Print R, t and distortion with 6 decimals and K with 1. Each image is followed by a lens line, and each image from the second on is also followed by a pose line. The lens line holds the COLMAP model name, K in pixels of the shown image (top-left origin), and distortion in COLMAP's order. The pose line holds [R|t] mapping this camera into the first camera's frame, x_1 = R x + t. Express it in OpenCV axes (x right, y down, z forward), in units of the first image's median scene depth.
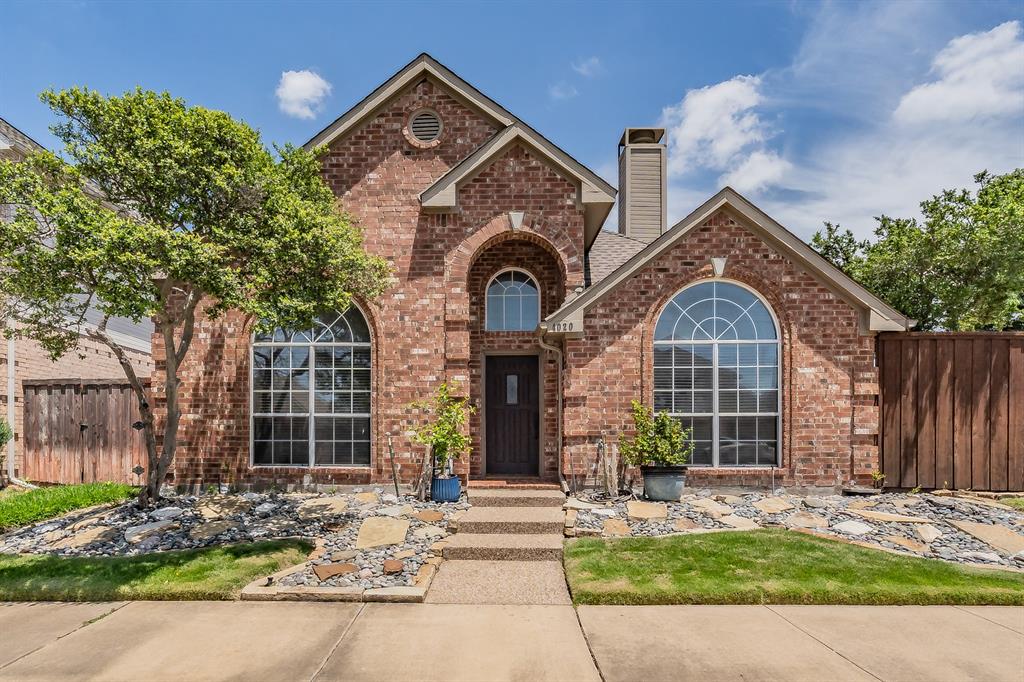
lens RADIAL K [[376.0, 0, 511.8], [0, 376.0, 302.7], [0, 0, 1]] dist [-0.000145, -0.000090]
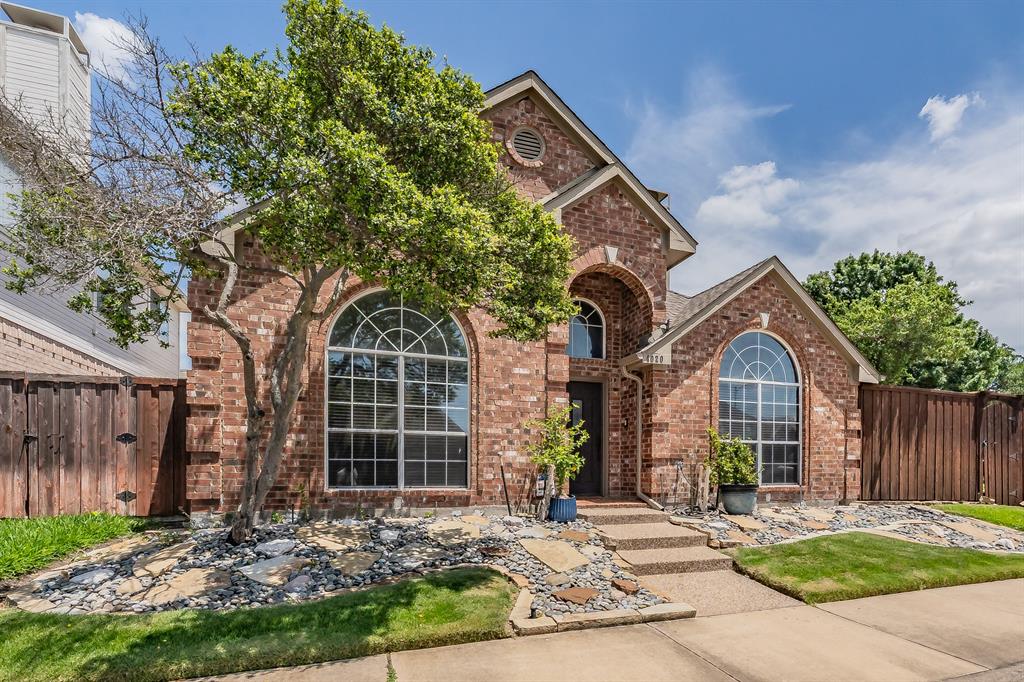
lens RADIAL K [[359.6, 0, 505.7], [0, 359.6, 335.5], [0, 0, 1]] dist [-0.000202, -0.000002]
pose [[0.958355, 0.102766, 0.266449, -0.561724], [-0.105153, 0.994442, -0.005335, 0.047638], [-0.265516, -0.022905, 0.963834, 0.107491]]
